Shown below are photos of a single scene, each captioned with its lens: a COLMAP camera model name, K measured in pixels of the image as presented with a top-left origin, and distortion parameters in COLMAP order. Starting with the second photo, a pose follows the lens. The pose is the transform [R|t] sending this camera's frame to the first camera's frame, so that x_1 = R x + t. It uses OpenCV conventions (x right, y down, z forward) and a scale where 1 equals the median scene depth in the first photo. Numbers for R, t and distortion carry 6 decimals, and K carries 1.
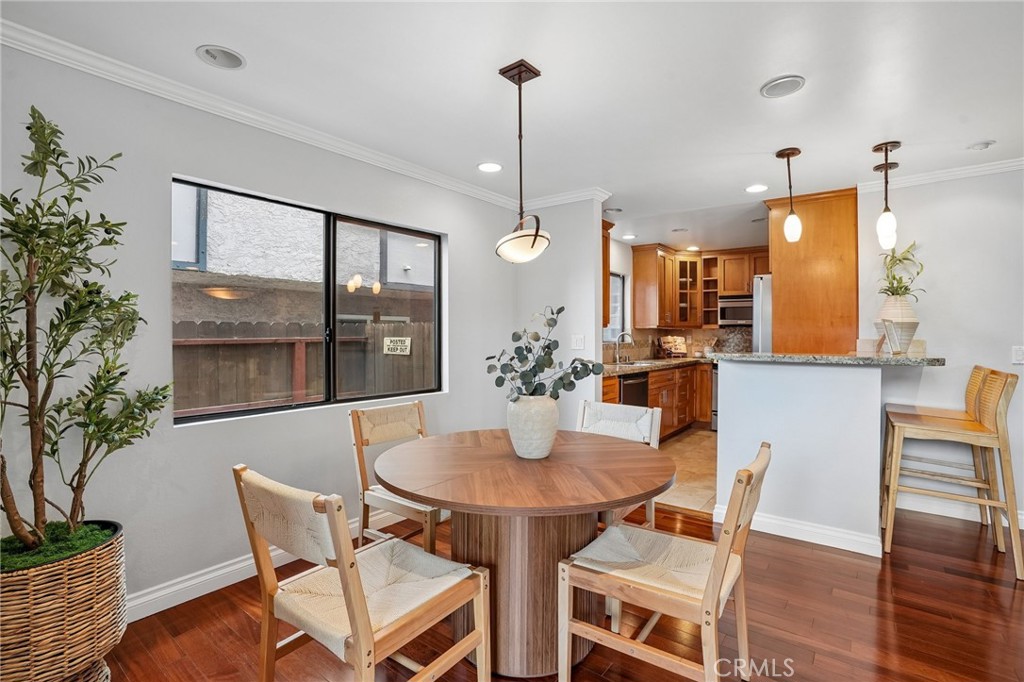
lens RADIAL K [[476.3, 0, 514.1], [0, 476.3, 347.1], [0, 0, 1]] dist [-0.072629, 0.028050]
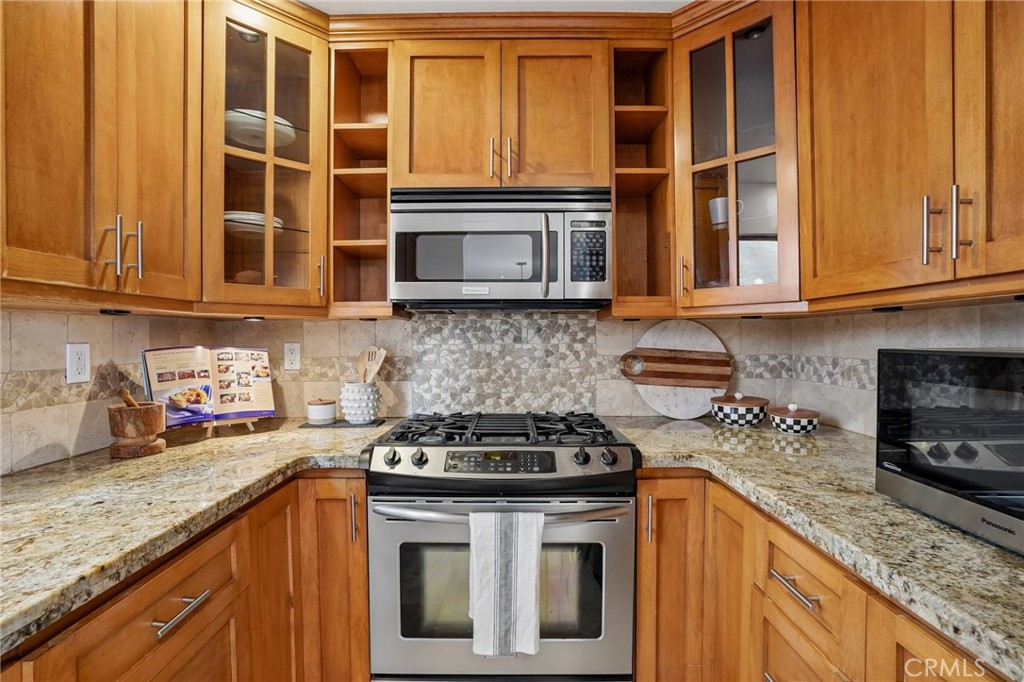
lens RADIAL K [[476.3, 0, 514.1], [0, 476.3, 347.1], [0, 0, 1]] dist [-0.072629, 0.028050]
pose [[0.786620, -0.013123, 0.617298, 0.543179], [0.019813, 0.999796, -0.003993, -0.033160], [-0.617119, 0.015372, 0.786719, 1.250434]]
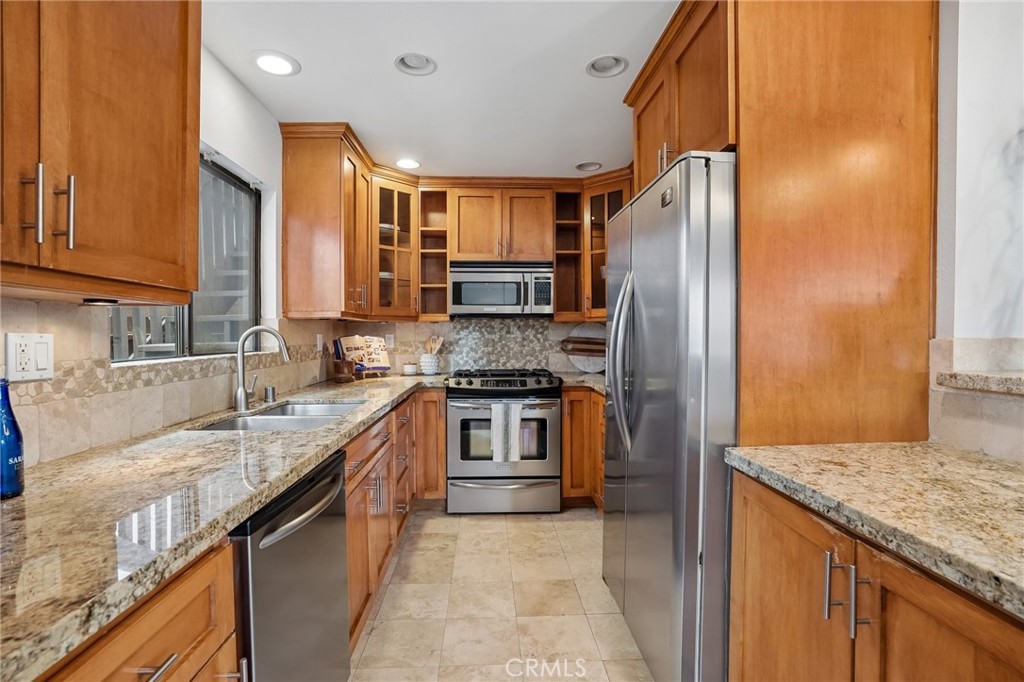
lens RADIAL K [[481.6, 0, 507.2], [0, 481.6, 337.6], [0, 0, 1]] dist [-0.067346, 0.034125]
pose [[0.764314, -0.008003, 0.644794, 0.209495], [0.020141, 0.999731, -0.011466, -0.020675], [-0.644530, 0.021751, 0.764270, 0.880720]]
